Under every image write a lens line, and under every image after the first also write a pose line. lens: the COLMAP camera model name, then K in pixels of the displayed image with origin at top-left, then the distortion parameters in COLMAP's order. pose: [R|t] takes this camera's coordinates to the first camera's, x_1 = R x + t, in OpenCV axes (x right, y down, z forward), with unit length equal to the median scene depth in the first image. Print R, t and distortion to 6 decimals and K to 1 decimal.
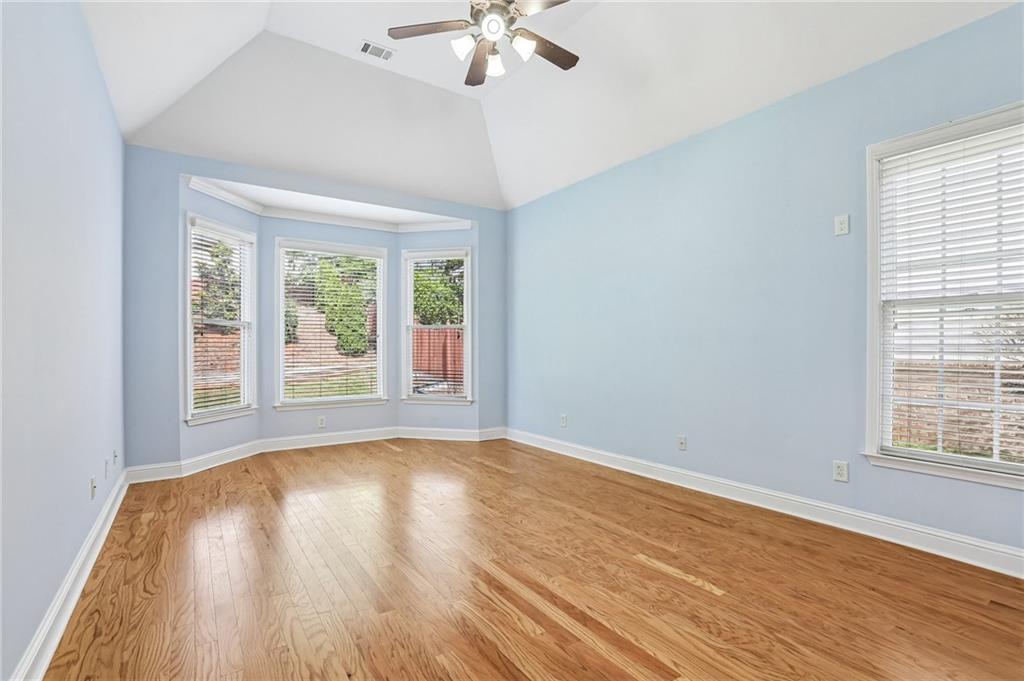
lens RADIAL K [[477.7, 0, 514.7], [0, 477.7, 341.0], [0, 0, 1]] dist [-0.083976, 0.039999]
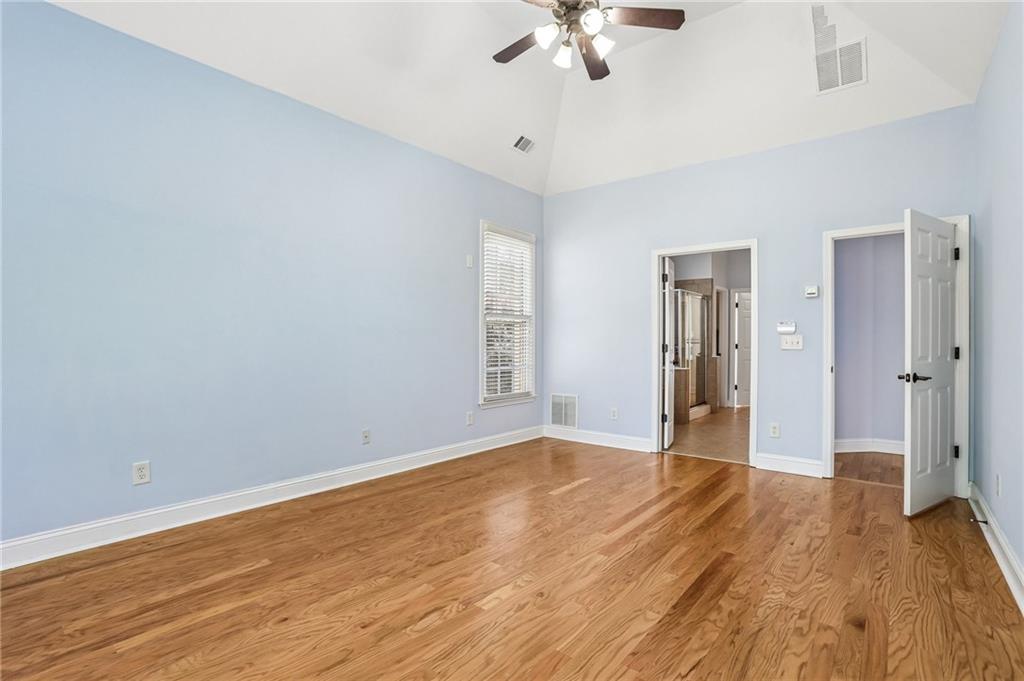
lens RADIAL K [[477.7, 0, 514.7], [0, 477.7, 341.0], [0, 0, 1]] dist [-0.083976, 0.039999]
pose [[-0.263251, -0.001704, 0.964726, -0.738457], [-0.017374, 0.999845, -0.002975, 0.016151], [-0.964571, -0.017545, -0.263240, 1.055018]]
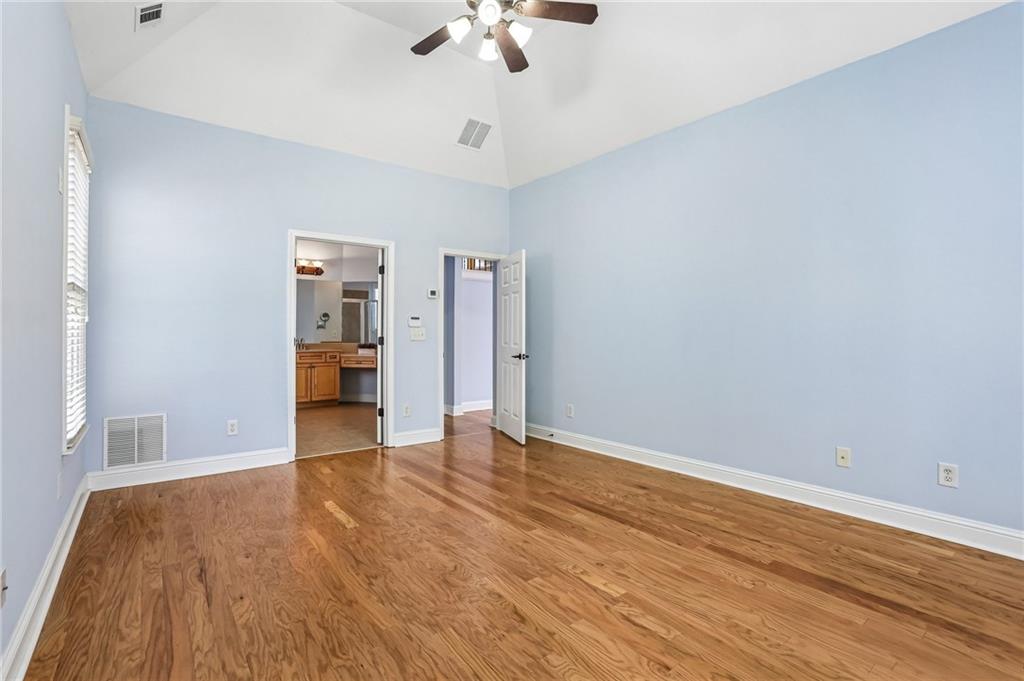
lens RADIAL K [[486.5, 0, 509.7], [0, 486.5, 335.6], [0, 0, 1]] dist [-0.083818, 0.039477]
pose [[-0.998698, -0.002103, -0.050977, -0.027897], [-0.001539, 0.999937, -0.011111, 0.023075], [0.050997, -0.011018, -0.998638, 1.515982]]
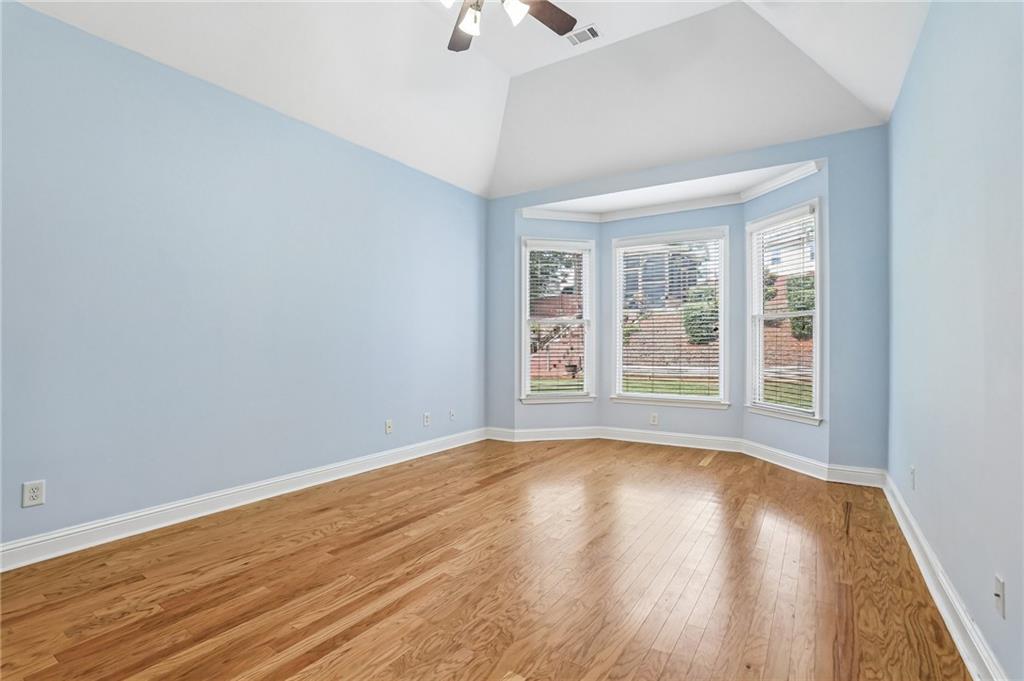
lens RADIAL K [[477.7, 0, 514.7], [0, 477.7, 341.0], [0, 0, 1]] dist [-0.083976, 0.039999]
pose [[0.380523, -0.002705, -0.924768, 0.596322], [0.010866, 0.999940, 0.001546, 0.008263], [0.924708, -0.010637, 0.380529, 0.551270]]
